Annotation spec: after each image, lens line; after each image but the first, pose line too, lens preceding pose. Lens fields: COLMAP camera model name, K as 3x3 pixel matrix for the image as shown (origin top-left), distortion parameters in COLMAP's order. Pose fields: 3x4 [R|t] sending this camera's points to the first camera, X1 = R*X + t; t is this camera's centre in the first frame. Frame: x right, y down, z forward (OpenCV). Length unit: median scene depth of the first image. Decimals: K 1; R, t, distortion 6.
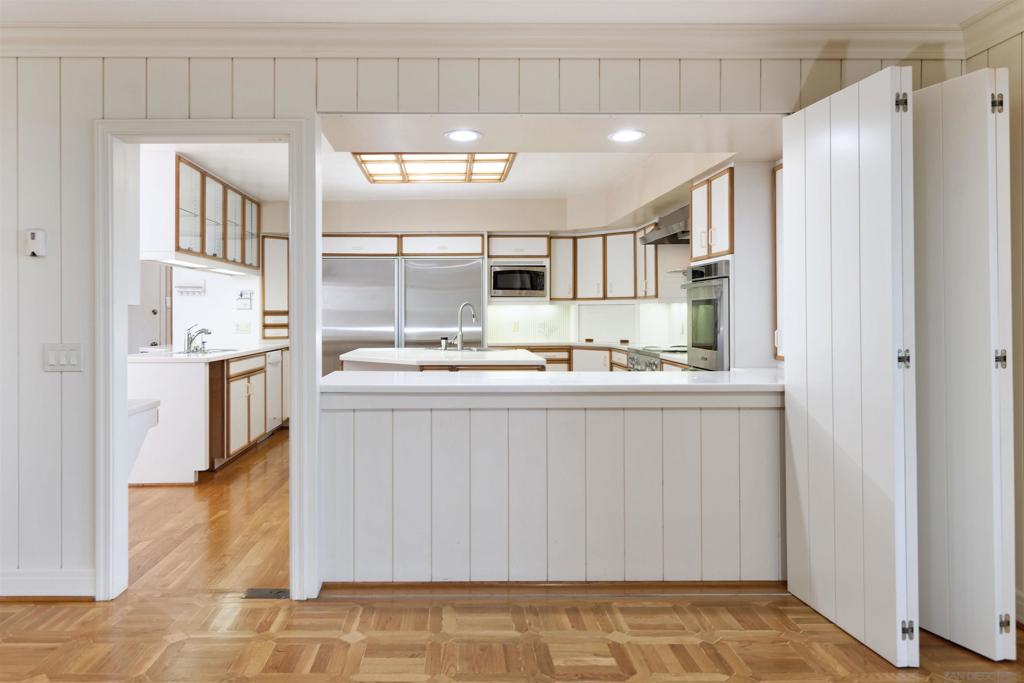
lens RADIAL K [[705.8, 0, 457.5], [0, 705.8, 309.0], [0, 0, 1]] dist [0.008000, 0.000203]
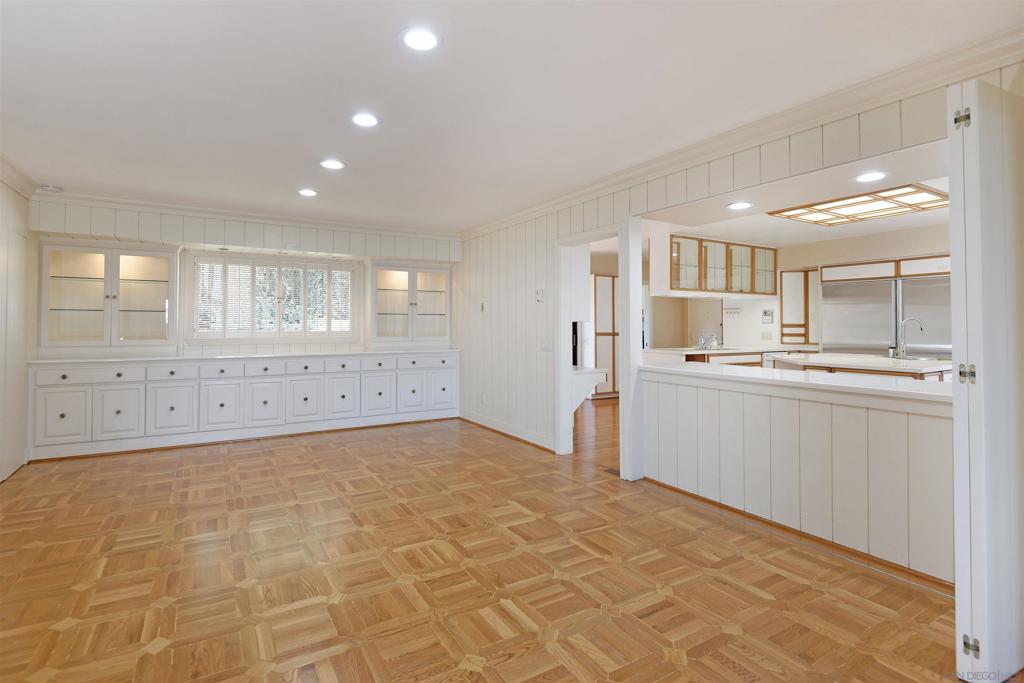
lens RADIAL K [[480.1, 0, 508.7], [0, 480.1, 317.0], [0, 0, 1]] dist [-0.000662, -0.000291]
pose [[0.525662, -0.011739, -0.850613, 0.292171], [0.002350, 0.999921, -0.012347, -0.001178], [0.850691, 0.004491, 0.525648, 0.030369]]
